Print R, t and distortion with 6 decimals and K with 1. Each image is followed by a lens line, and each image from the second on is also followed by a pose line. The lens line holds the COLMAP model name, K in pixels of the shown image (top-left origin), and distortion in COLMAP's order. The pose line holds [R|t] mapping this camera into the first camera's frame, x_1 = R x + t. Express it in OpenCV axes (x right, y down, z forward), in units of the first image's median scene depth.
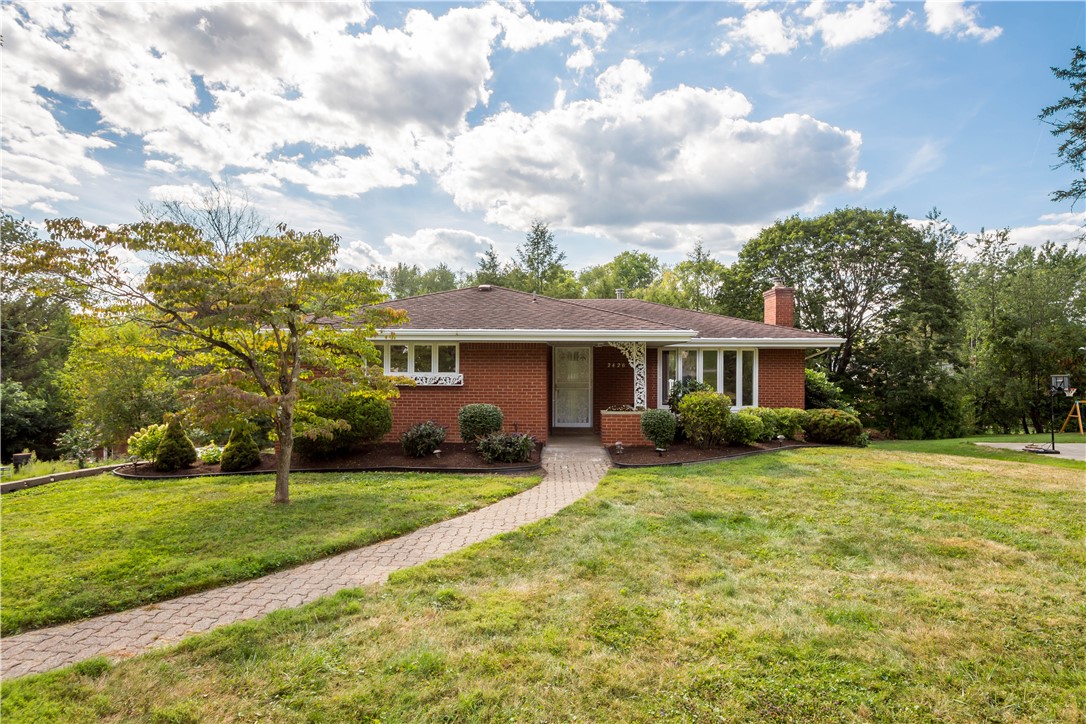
lens RADIAL K [[586.3, 0, 543.1], [0, 586.3, 368.1], [0, 0, 1]] dist [0.000339, -0.009279]
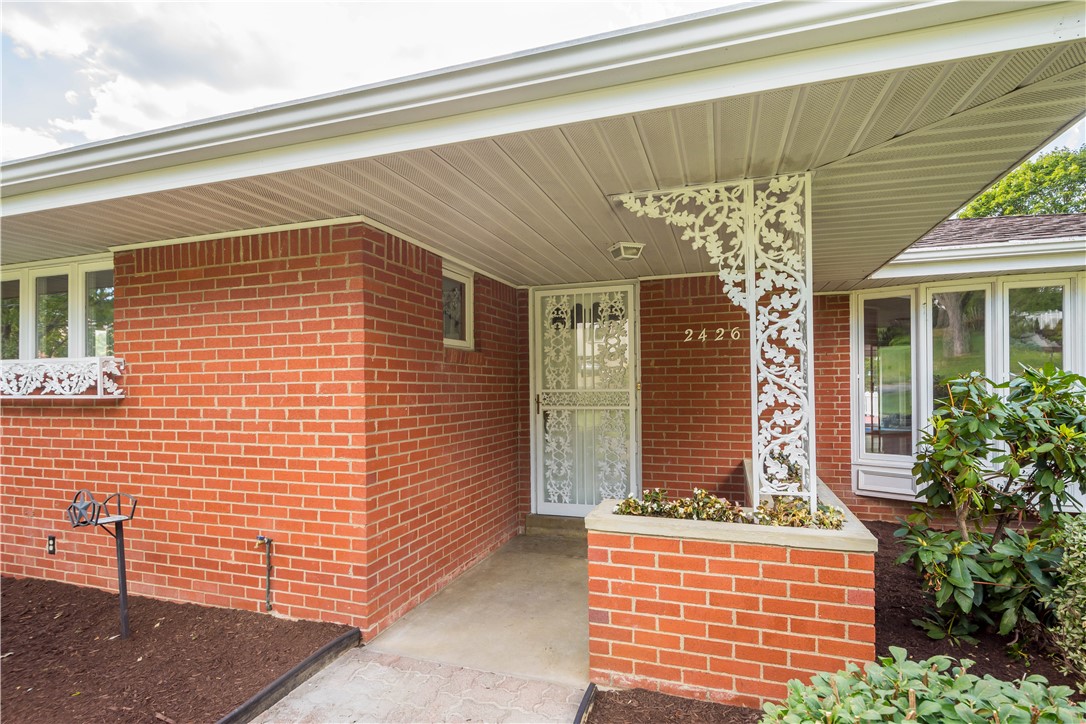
lens RADIAL K [[549.4, 0, 536.8], [0, 549.4, 385.1], [0, 0, 1]] dist [0.003792, 0.000451]
pose [[0.957306, -0.009530, -0.288918, 0.139384], [0.009770, 0.999952, -0.000610, 0.025651], [0.288910, -0.002238, 0.957354, 0.793570]]
